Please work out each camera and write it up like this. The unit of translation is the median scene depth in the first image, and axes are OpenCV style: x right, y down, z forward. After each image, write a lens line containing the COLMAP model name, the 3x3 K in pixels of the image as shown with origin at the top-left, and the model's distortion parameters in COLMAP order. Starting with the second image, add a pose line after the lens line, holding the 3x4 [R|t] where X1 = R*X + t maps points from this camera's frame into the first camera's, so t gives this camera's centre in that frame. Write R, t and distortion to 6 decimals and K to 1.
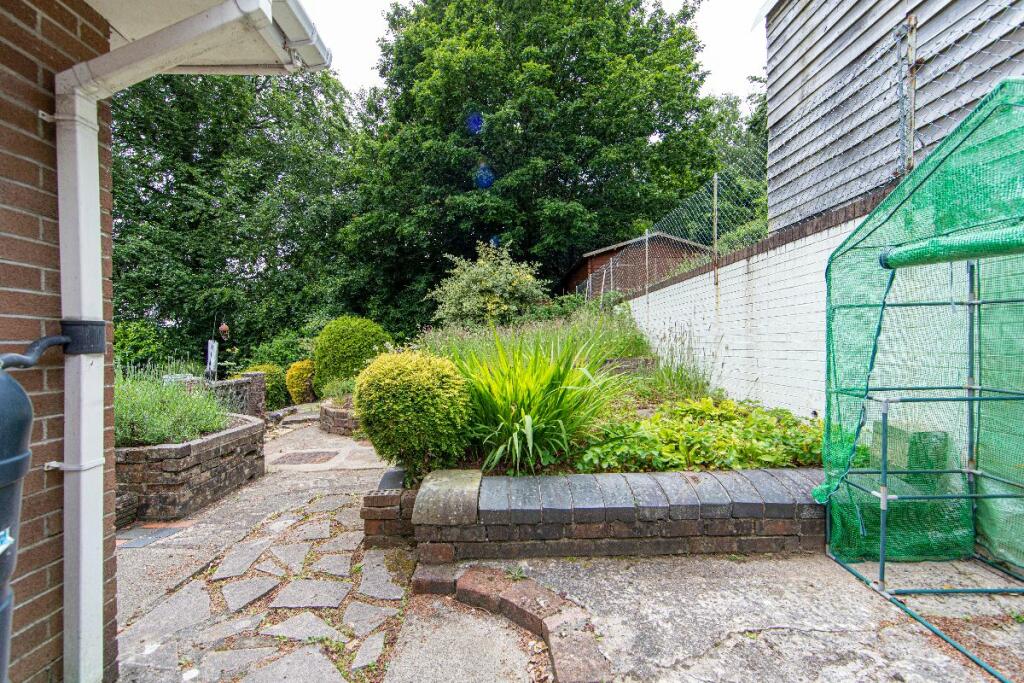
lens RADIAL K [[407.2, 0, 515.5], [0, 407.2, 352.3], [0, 0, 1]] dist [-0.002587, -0.000002]
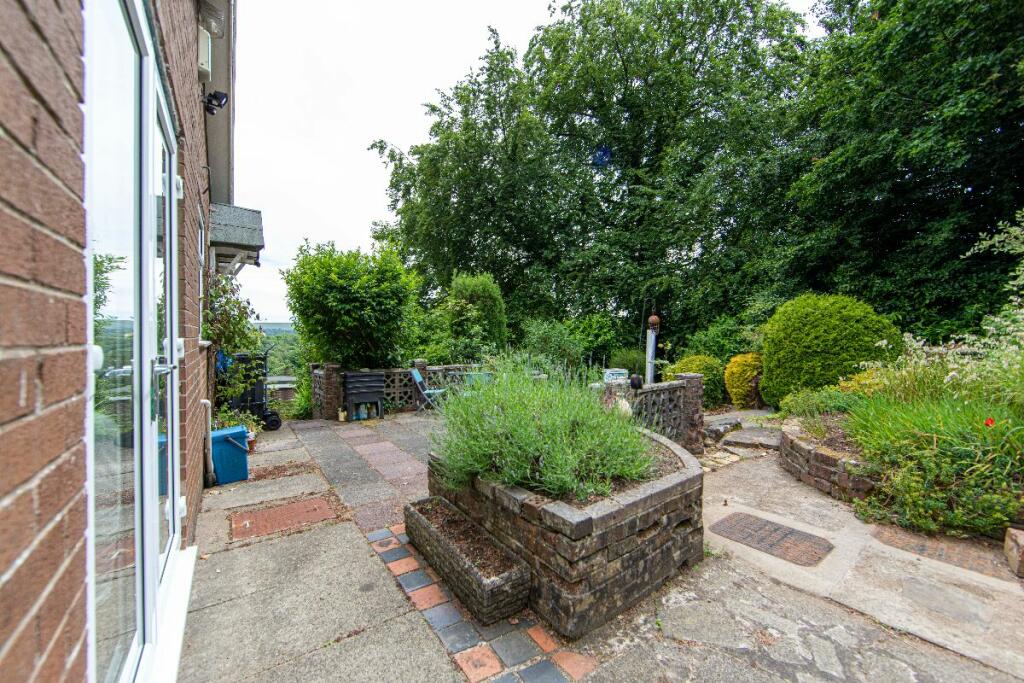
lens RADIAL K [[408.7, 0, 509.8], [0, 408.7, 337.0], [0, 0, 1]] dist [-0.001213, -0.000194]
pose [[0.552201, 0.007617, -0.833676, -0.093573], [-0.007525, 0.999963, 0.004151, -0.011371], [0.833677, 0.003981, 0.552238, 0.145244]]
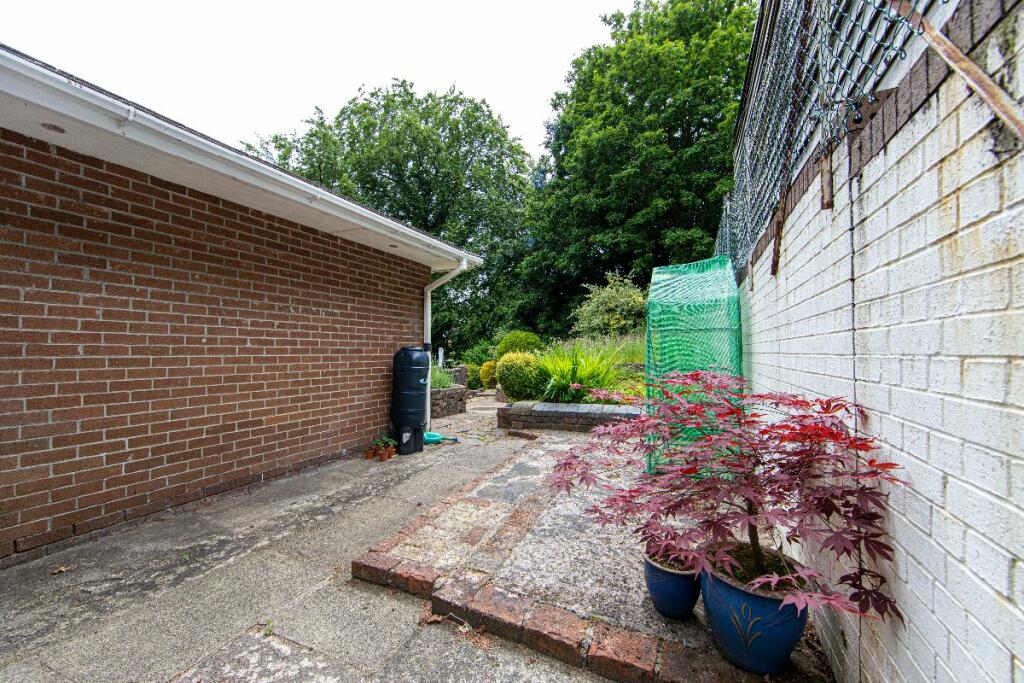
lens RADIAL K [[407.2, 0, 515.5], [0, 407.2, 352.3], [0, 0, 1]] dist [-0.002587, -0.000002]
pose [[0.903339, 0.001449, -0.428925, 0.178138], [-0.008366, 0.999864, -0.014241, 0.007743], [0.428846, 0.016453, 0.903228, -0.274475]]
